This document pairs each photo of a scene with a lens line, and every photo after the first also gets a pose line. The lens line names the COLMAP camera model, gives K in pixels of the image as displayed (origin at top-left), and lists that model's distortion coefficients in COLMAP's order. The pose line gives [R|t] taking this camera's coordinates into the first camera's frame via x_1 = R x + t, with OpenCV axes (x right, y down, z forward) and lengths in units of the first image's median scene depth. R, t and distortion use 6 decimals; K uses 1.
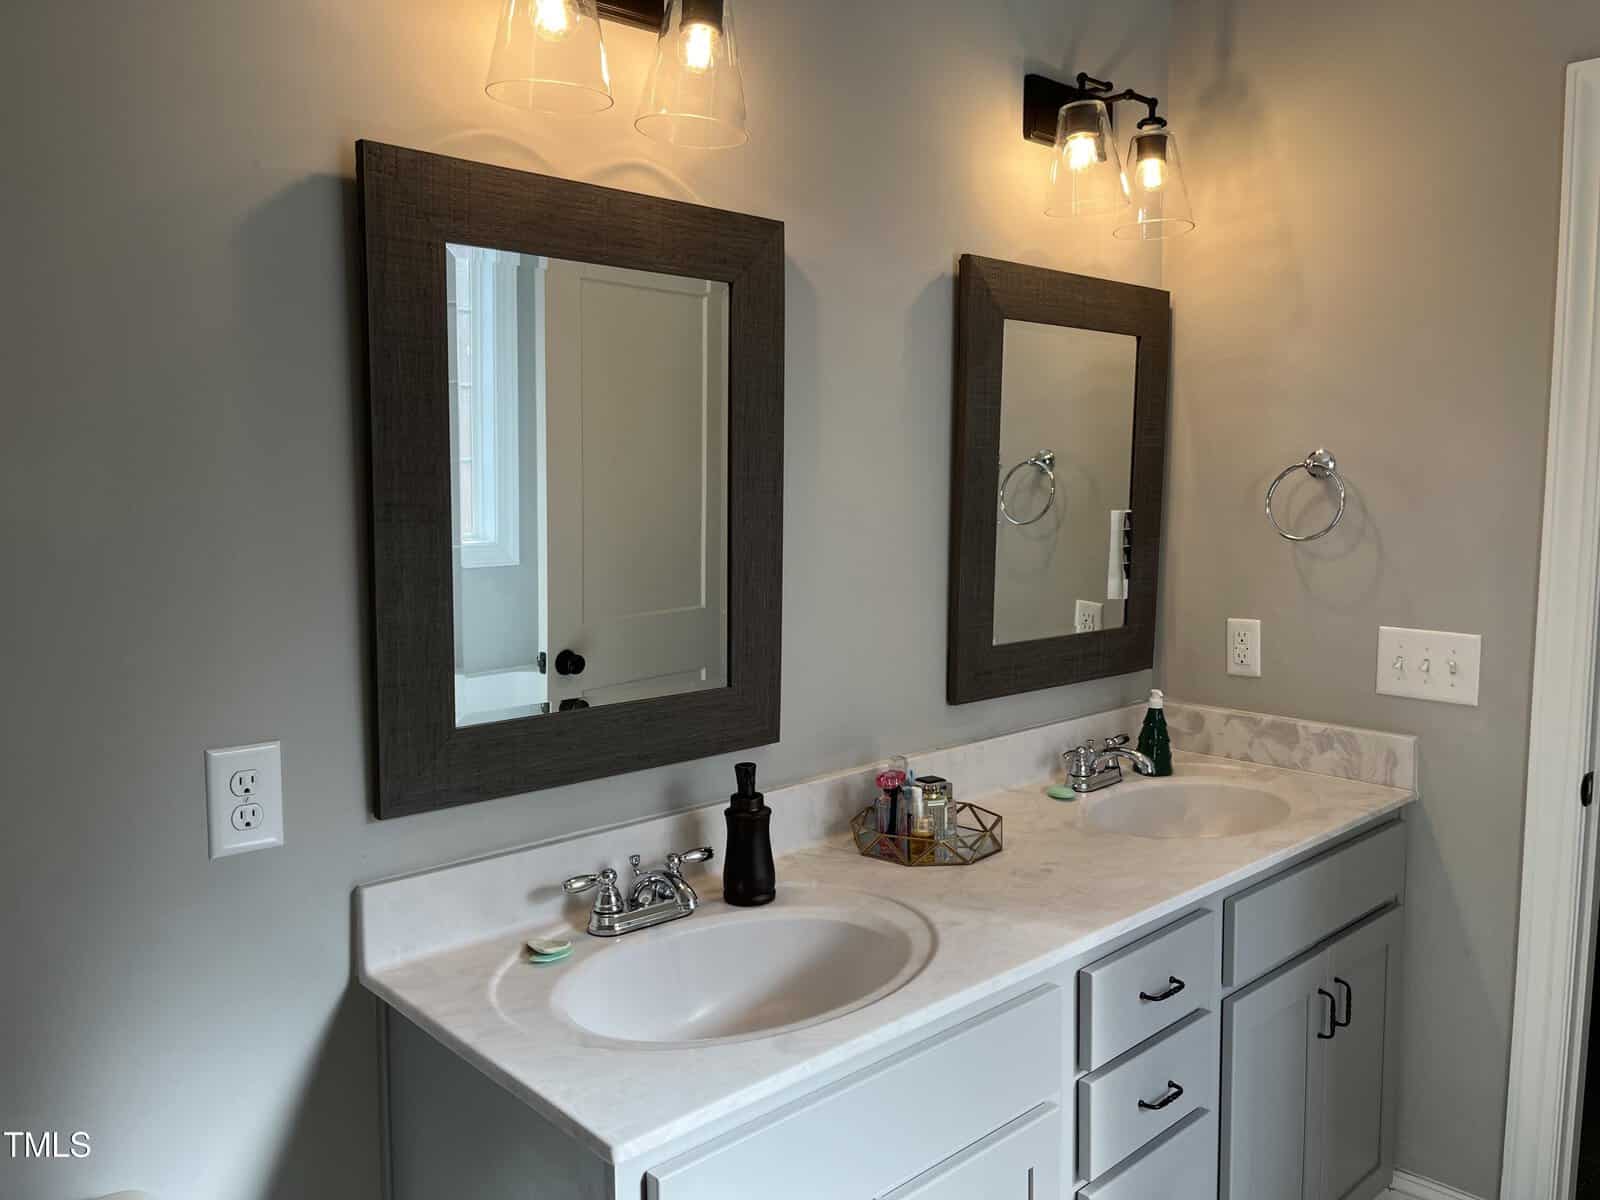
lens RADIAL K [[1220.0, 0, 802.3], [0, 1220.0, 601.0], [0, 0, 1]] dist [0.032006, 0.004049]
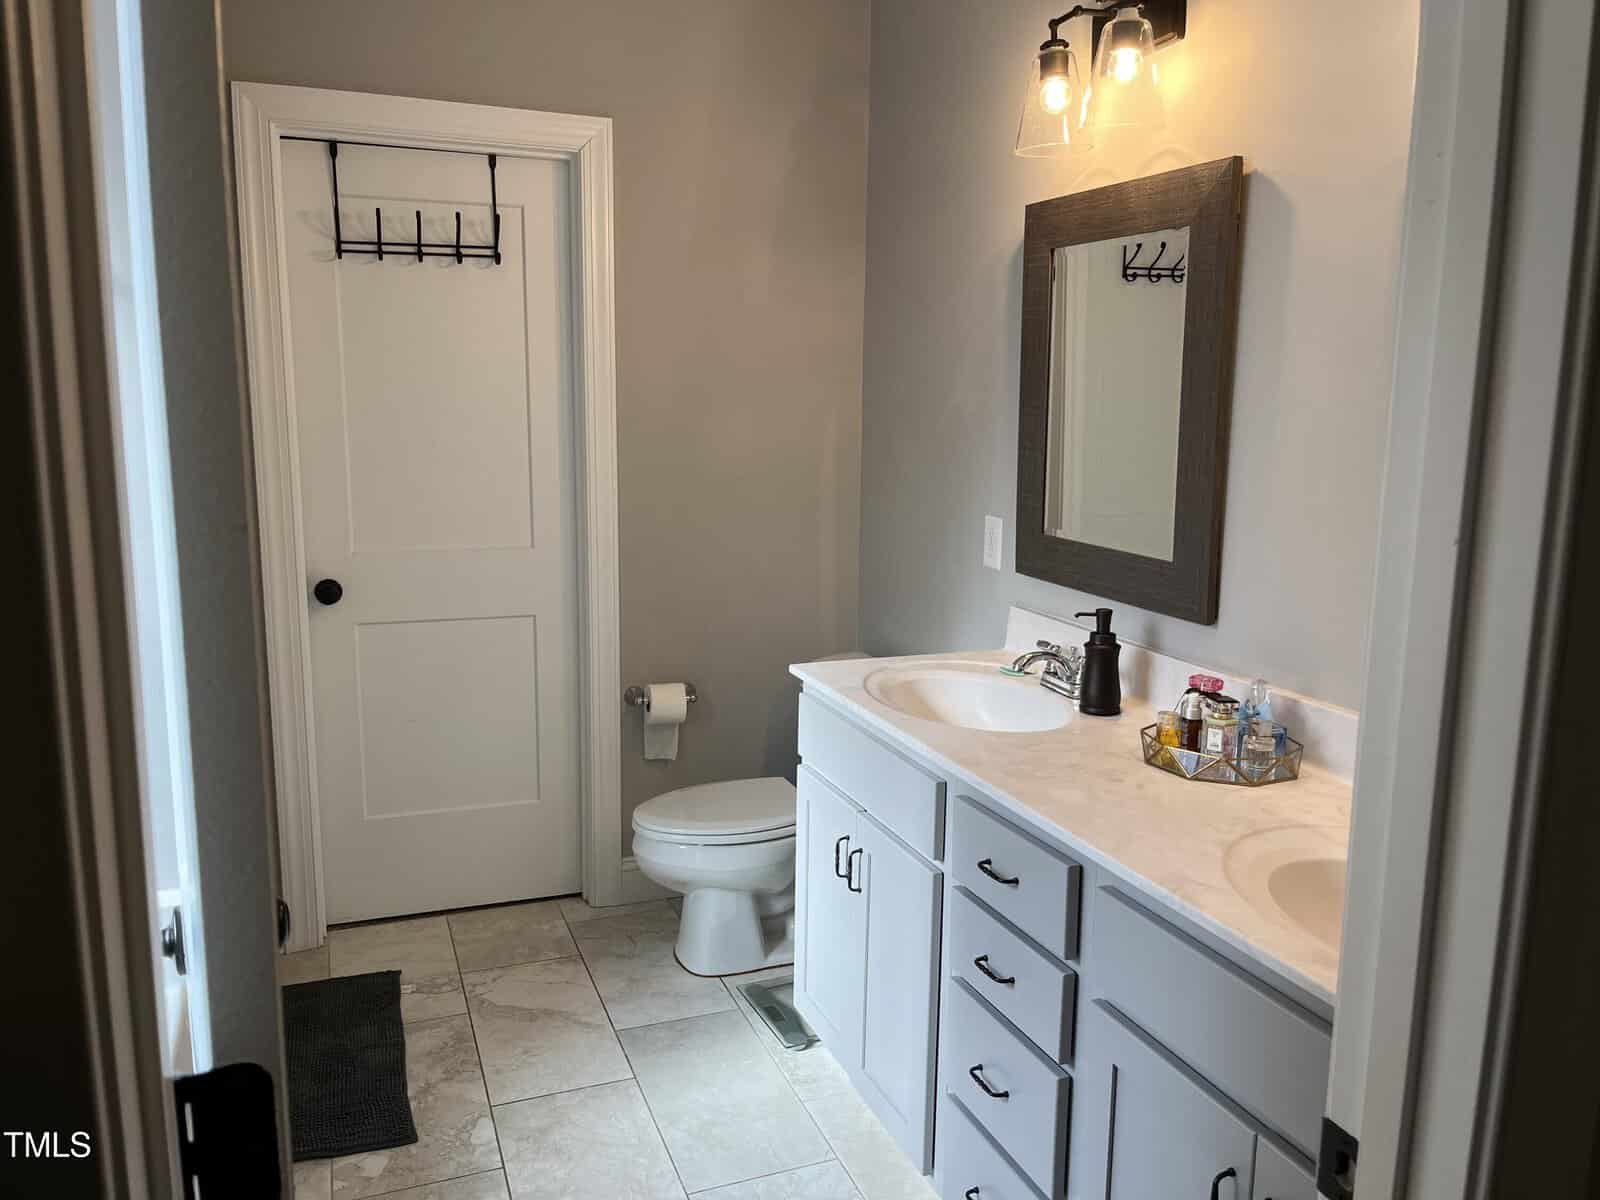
lens RADIAL K [[1220.0, 0, 800.8], [0, 1220.0, 593.6], [0, 0, 1]] dist [0.032006, 0.004049]
pose [[-0.372896, 0.153421, -0.915101, 1.427144], [-0.101033, 0.973658, 0.204409, -0.131290], [0.922356, 0.168679, -0.347572, 1.291095]]
